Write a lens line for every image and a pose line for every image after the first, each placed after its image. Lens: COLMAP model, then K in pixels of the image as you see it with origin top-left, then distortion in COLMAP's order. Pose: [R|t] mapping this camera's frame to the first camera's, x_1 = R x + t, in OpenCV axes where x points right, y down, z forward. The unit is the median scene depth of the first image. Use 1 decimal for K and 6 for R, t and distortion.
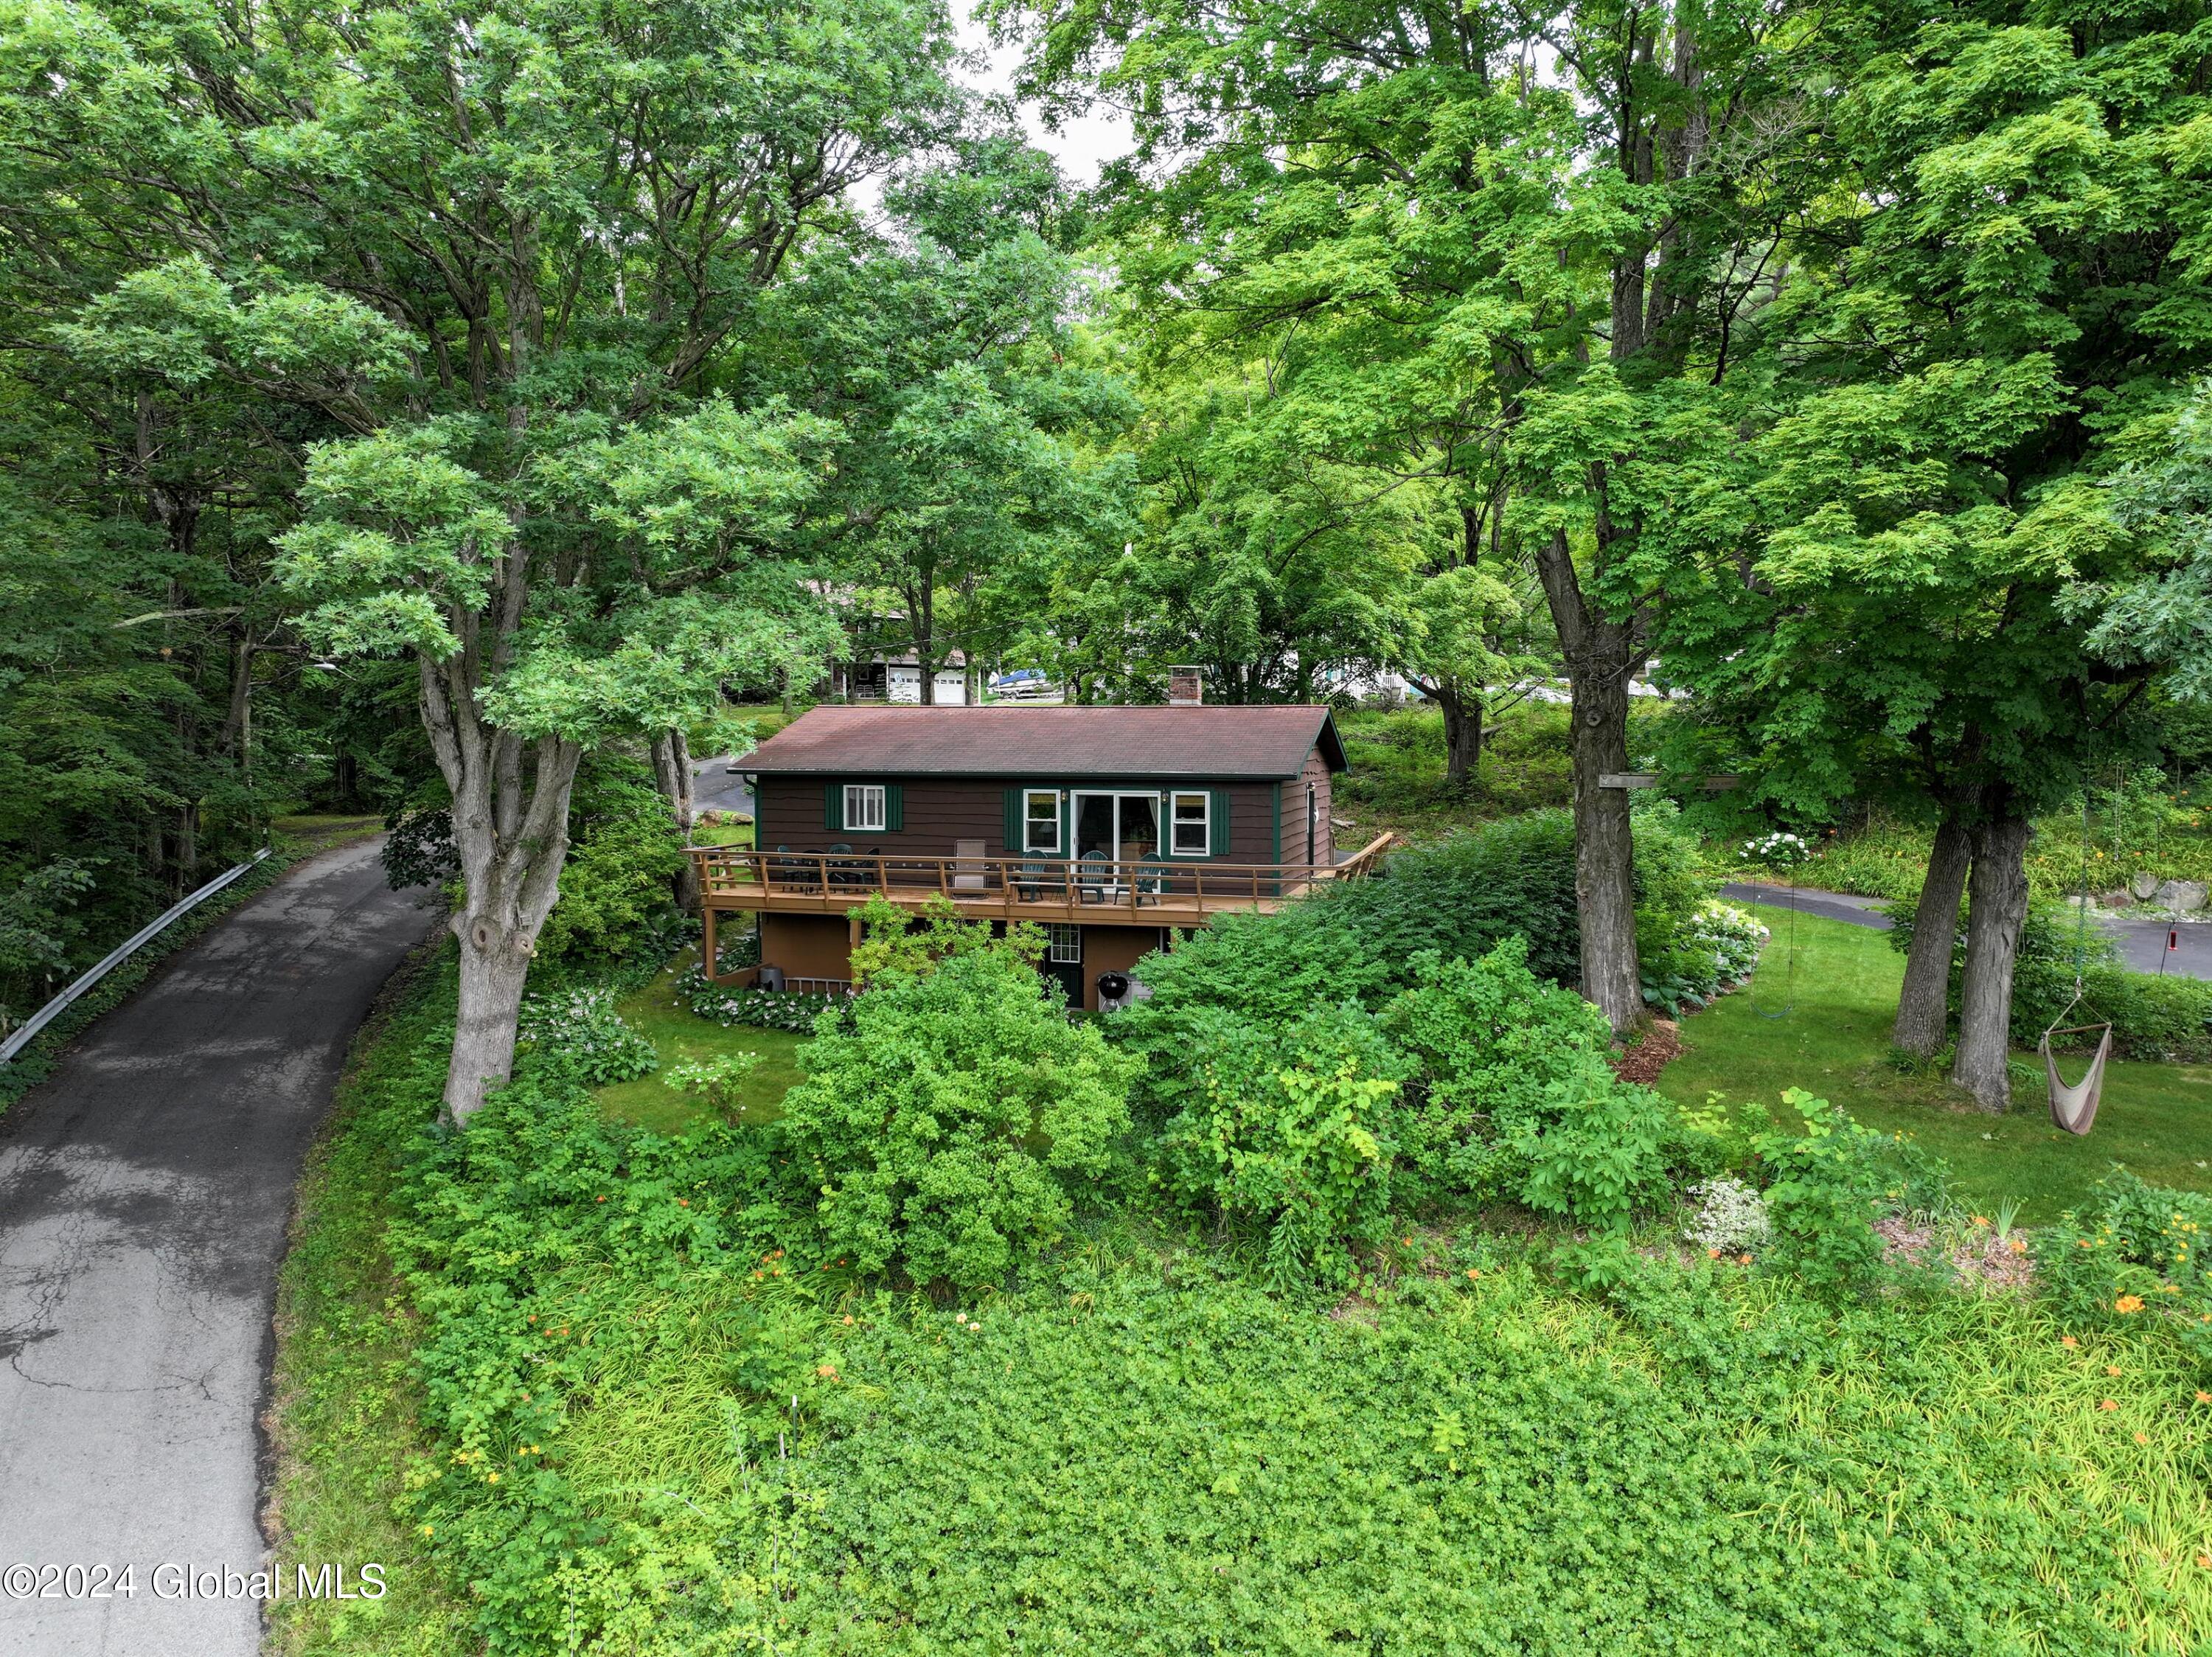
lens RADIAL K [[1555.2, 0, 1107.7], [0, 1555.2, 826.9], [0, 0, 1]] dist [0.000385, 0.015638]
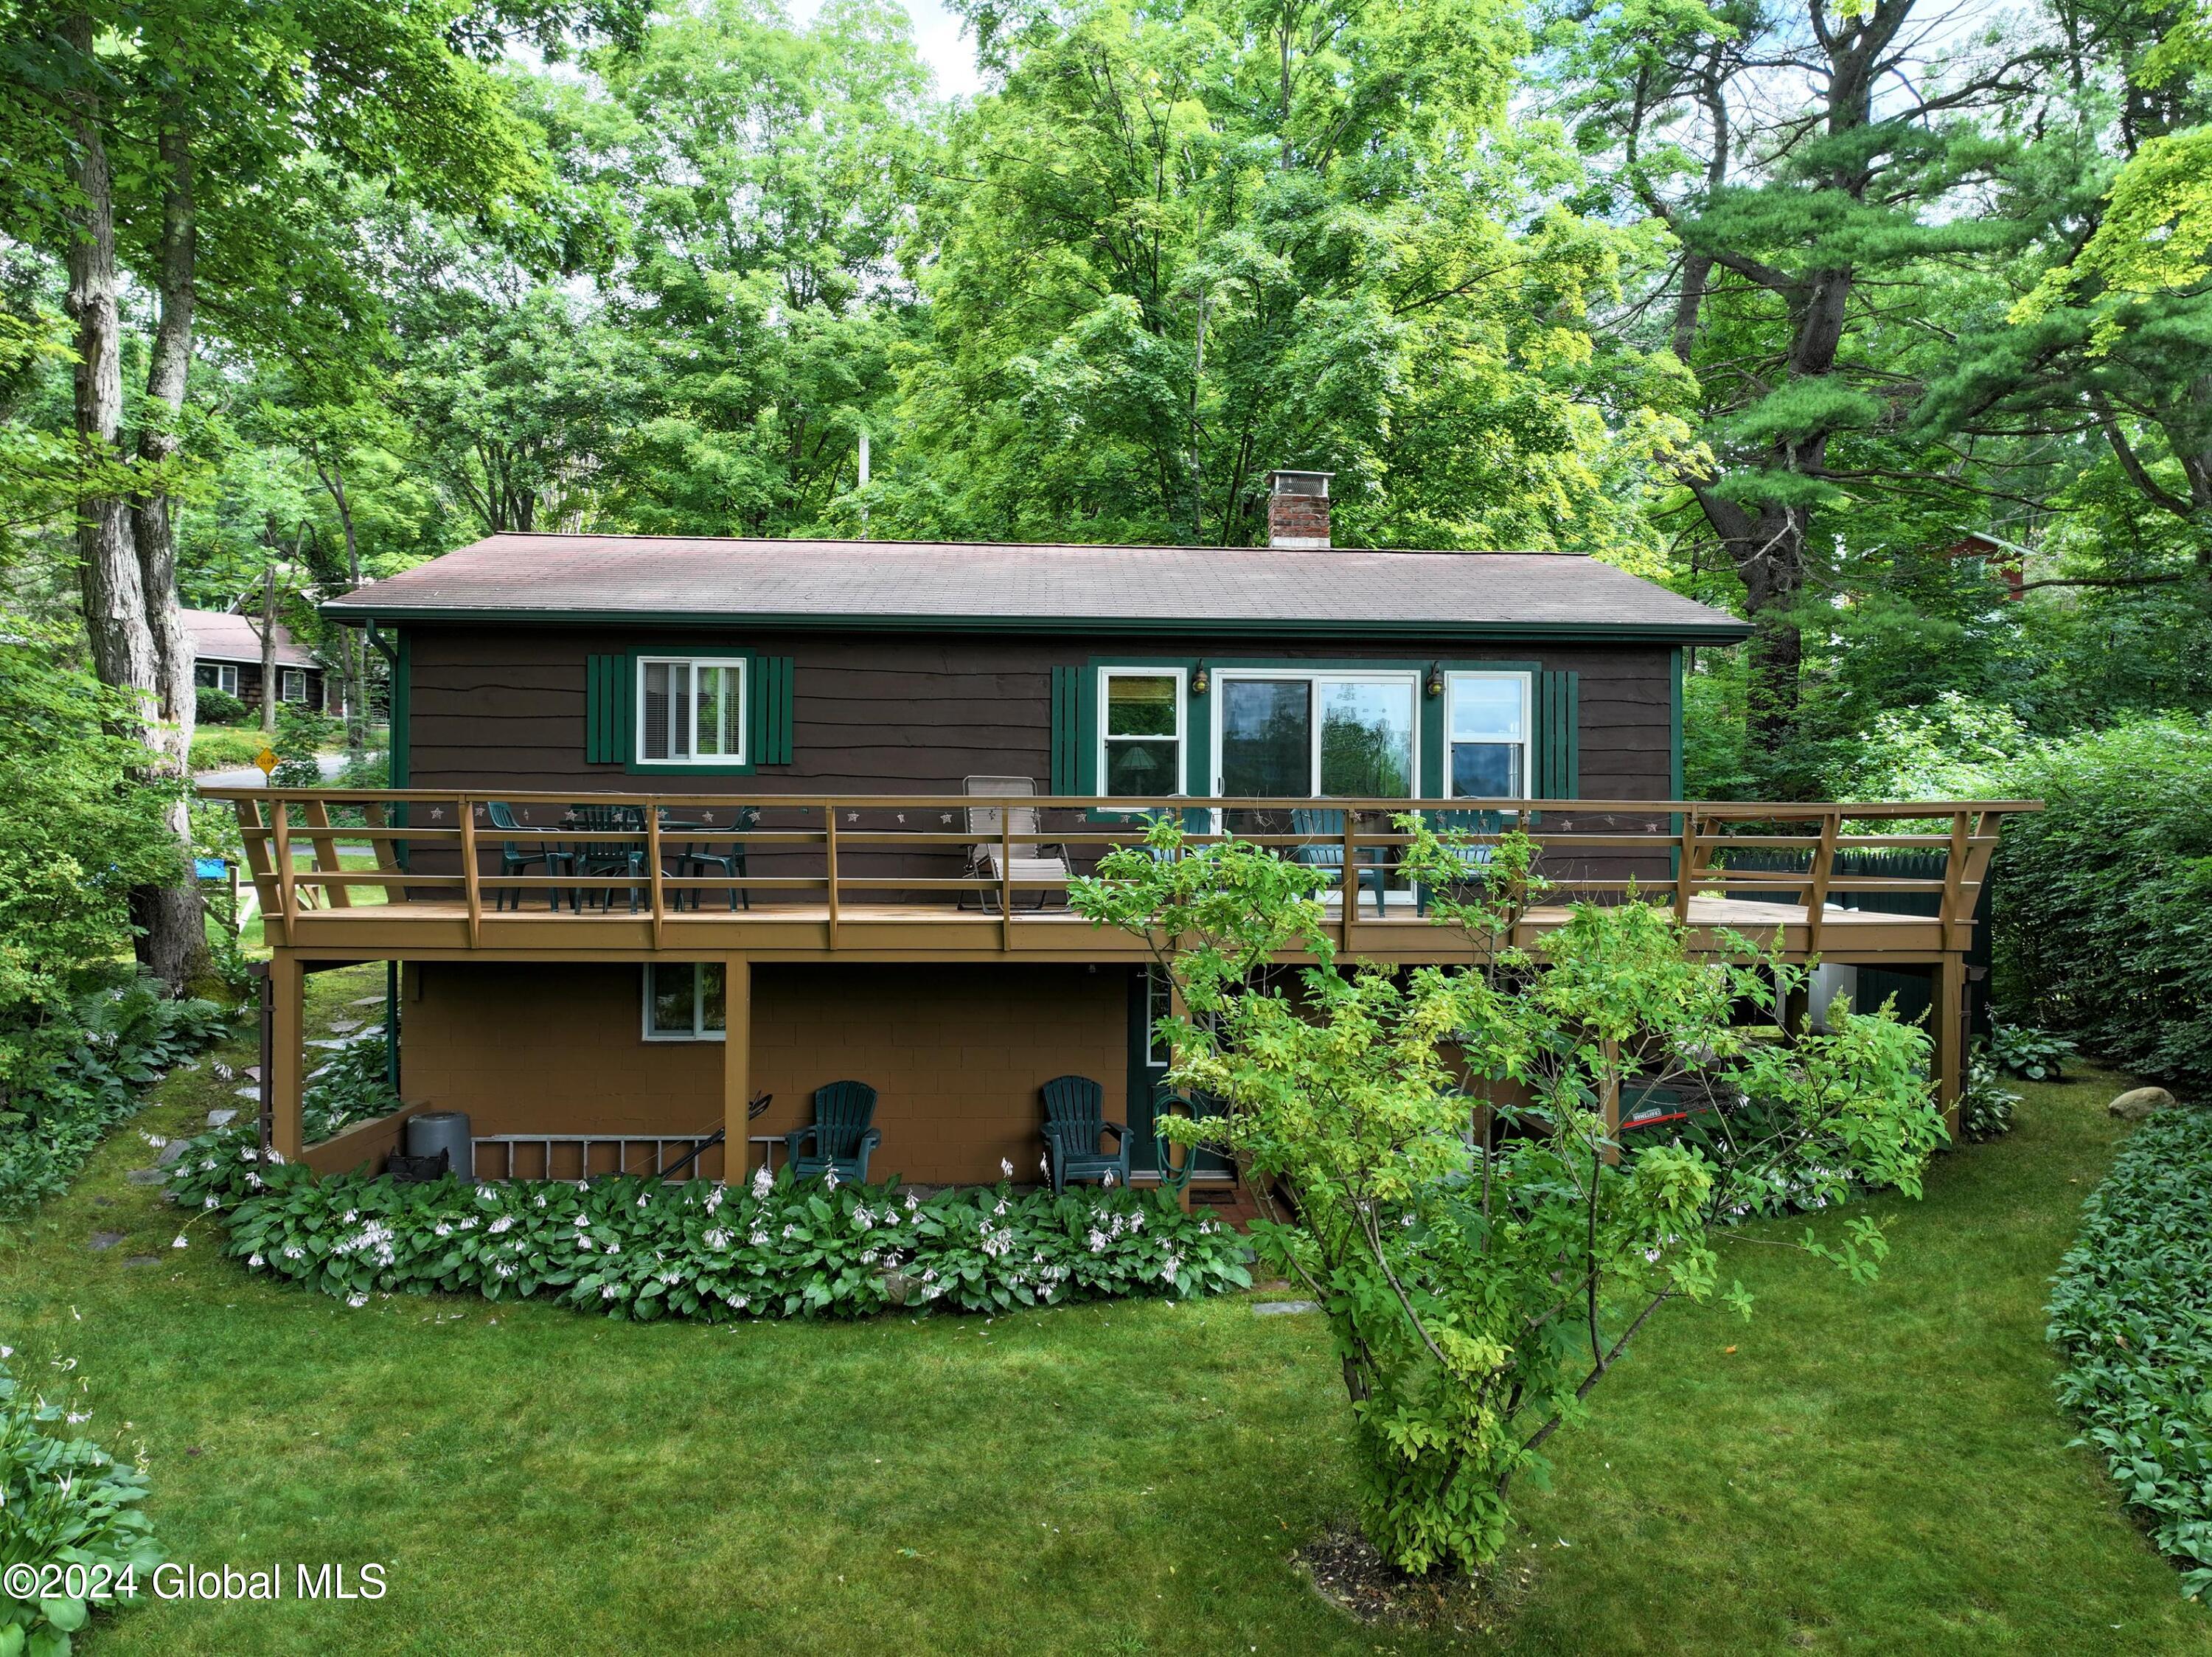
lens RADIAL K [[1555.2, 0, 1099.7], [0, 1555.2, 830.9], [0, 0, 1]] dist [0.000385, 0.015638]
pose [[0.949193, 0.005488, 0.314648, -0.322581], [0.013639, 0.998191, -0.058553, 0.079366], [-0.314400, 0.059869, 0.947401, 1.014771]]
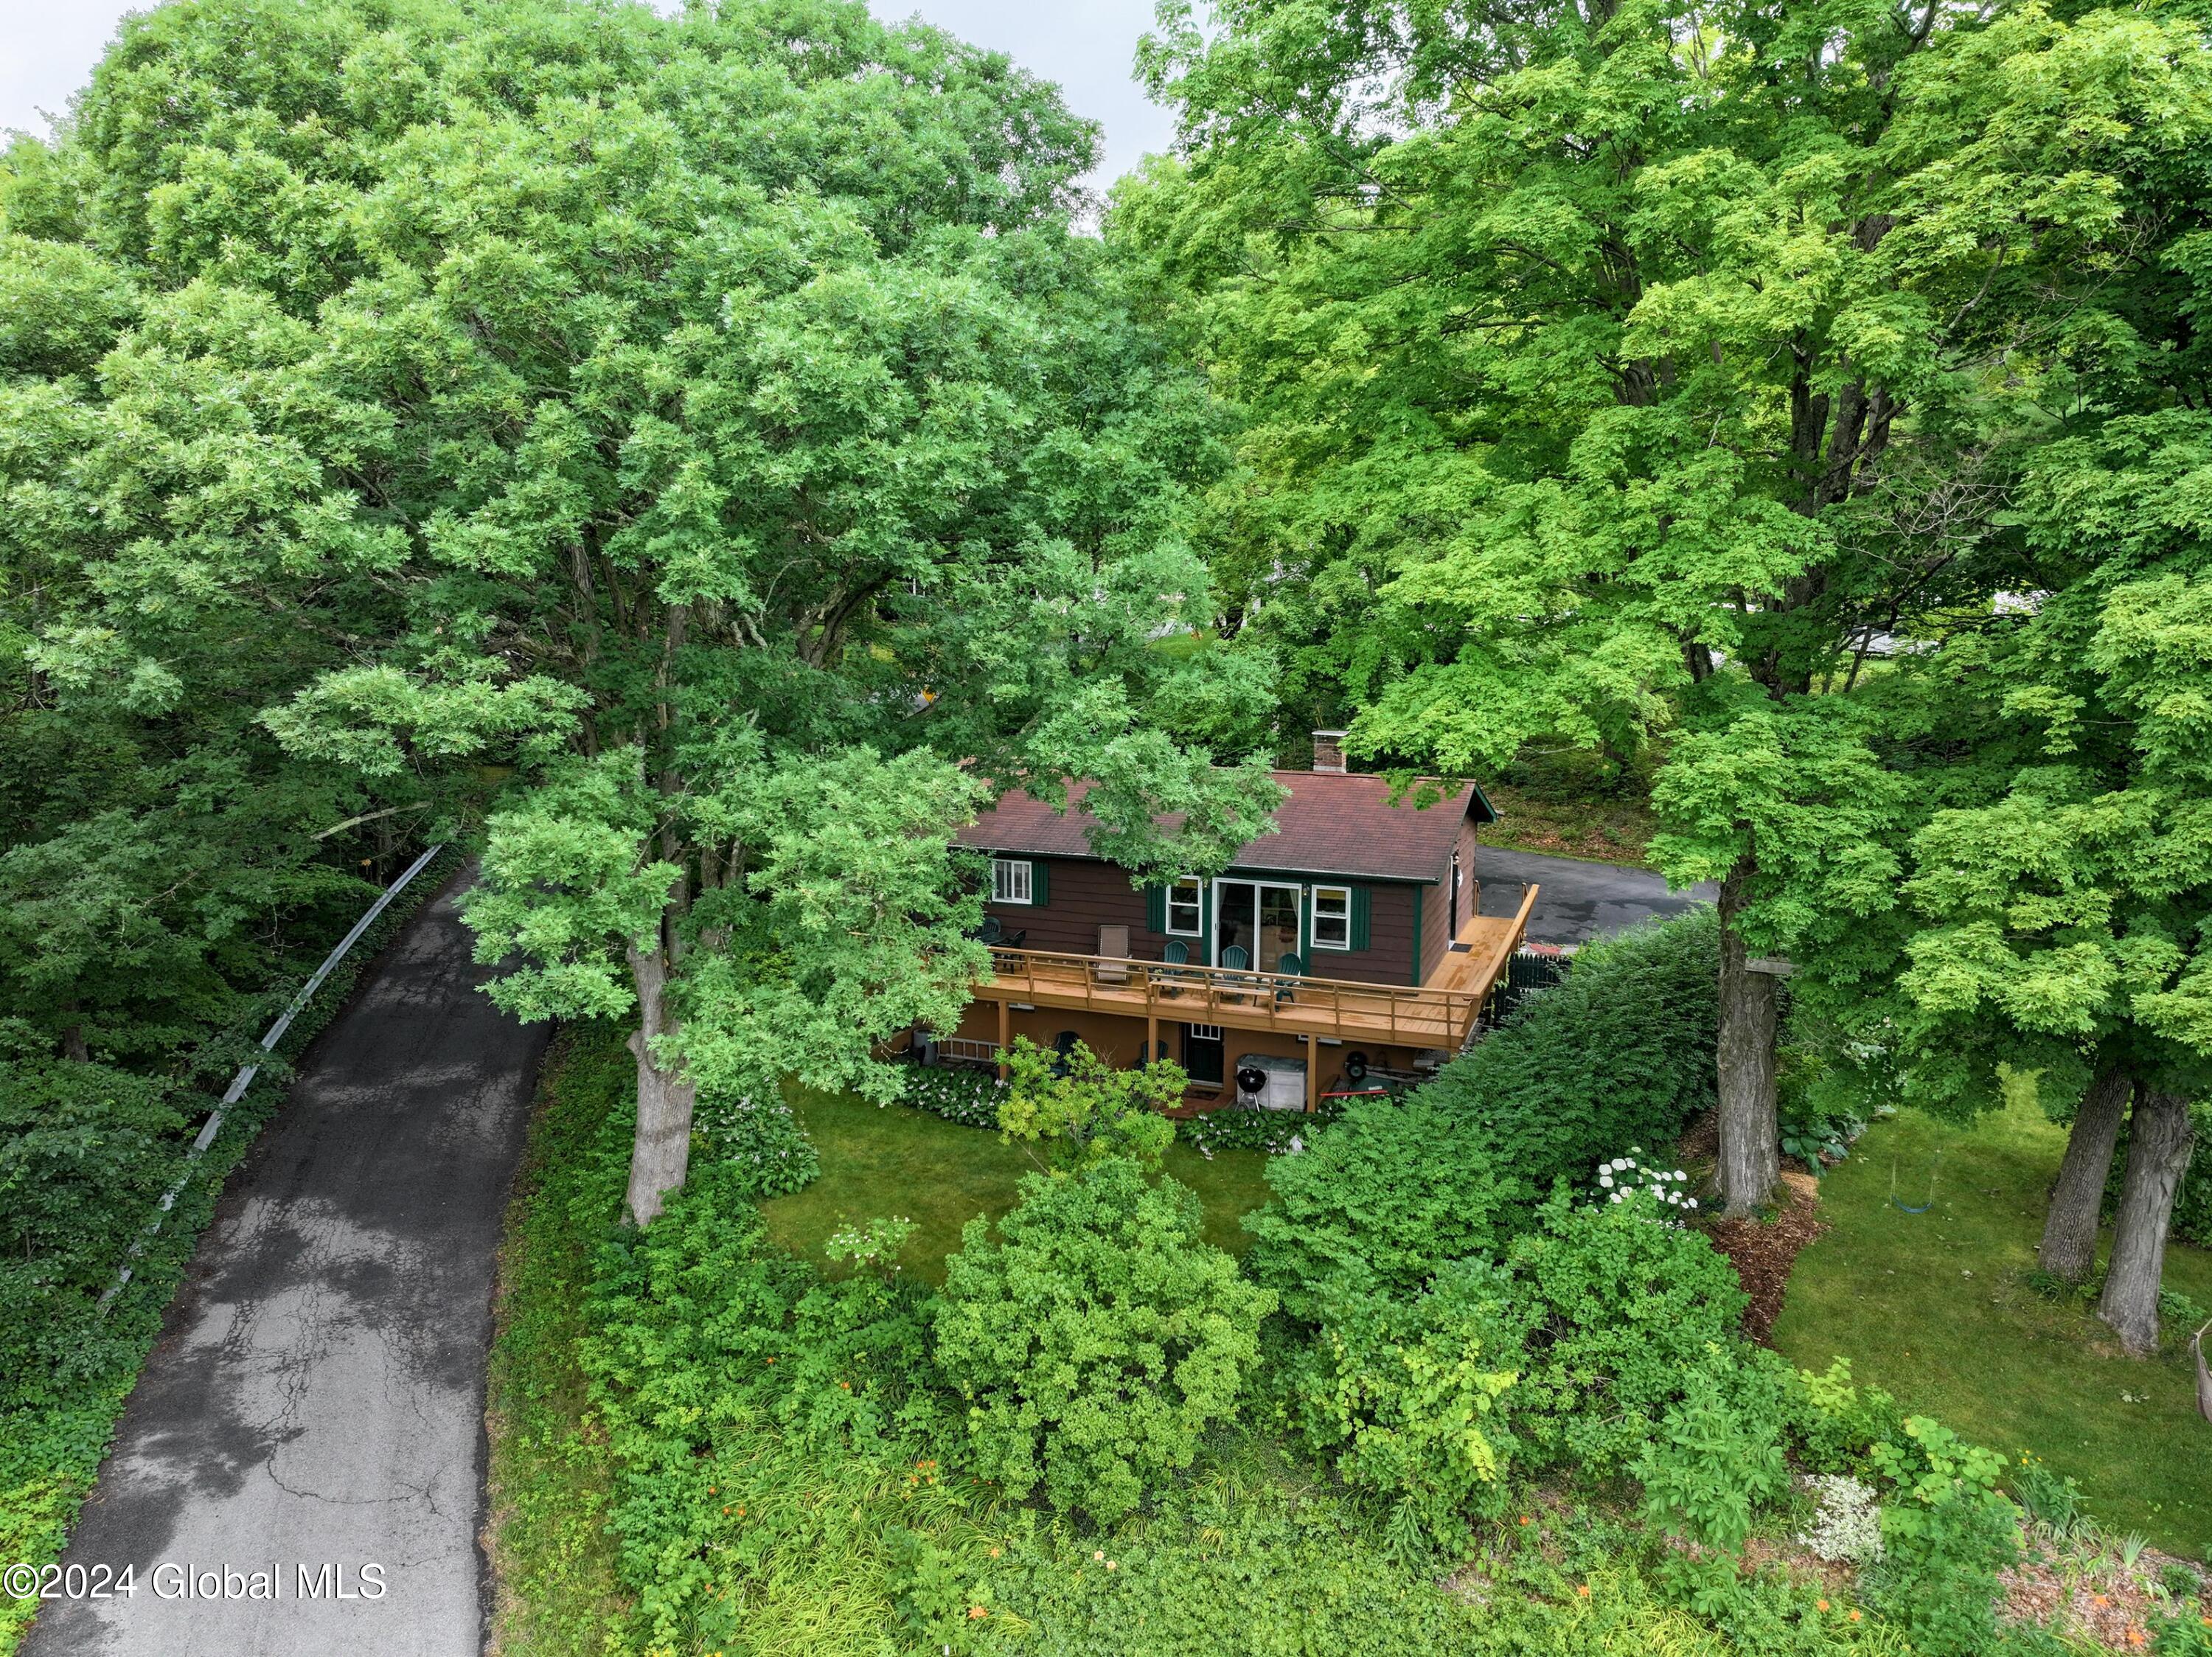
lens RADIAL K [[1555.2, 0, 1106.0], [0, 1555.2, 830.0], [0, 0, 1]] dist [0.000385, 0.015638]
pose [[0.995264, 0.013829, -0.096225, 0.007040], [-0.003195, 0.993949, 0.109798, -0.279884], [0.097161, -0.108970, 0.989285, -0.010627]]
